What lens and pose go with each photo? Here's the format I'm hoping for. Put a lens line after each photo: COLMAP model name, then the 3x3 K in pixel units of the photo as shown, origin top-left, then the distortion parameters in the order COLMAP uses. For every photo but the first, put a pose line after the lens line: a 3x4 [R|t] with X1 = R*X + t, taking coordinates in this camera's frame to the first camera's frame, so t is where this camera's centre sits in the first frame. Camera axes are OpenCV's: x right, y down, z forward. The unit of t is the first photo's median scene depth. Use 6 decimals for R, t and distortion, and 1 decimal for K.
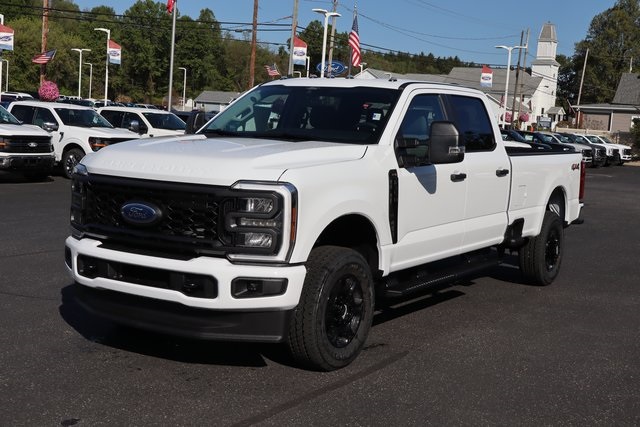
lens RADIAL K [[899.1, 0, 320.0], [0, 899.1, 213.5], [0, 0, 1]] dist [-0.017773, -0.074145]
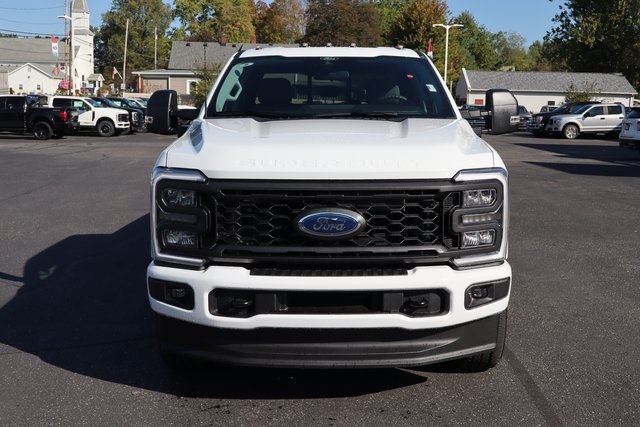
lens RADIAL K [[811.2, 0, 320.0], [0, 811.2, 213.5], [0, 0, 1]] dist [-0.018379, -0.016950]
pose [[0.841011, -0.118565, 0.527867, -0.537187], [0.090244, 0.992765, 0.079207, -0.061206], [-0.533439, -0.018977, 0.845626, 0.382529]]
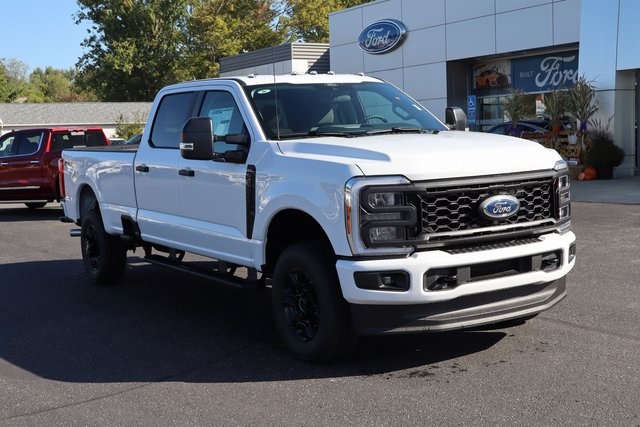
lens RADIAL K [[950.2, 0, 320.0], [0, 950.2, 213.5], [0, 0, 1]] dist [0.012492, 0.011747]
pose [[0.401280, -0.146693, 0.904132, -1.166256], [0.150485, 0.984238, 0.092900, -0.115562], [-0.903509, 0.098779, 0.417030, 0.685346]]
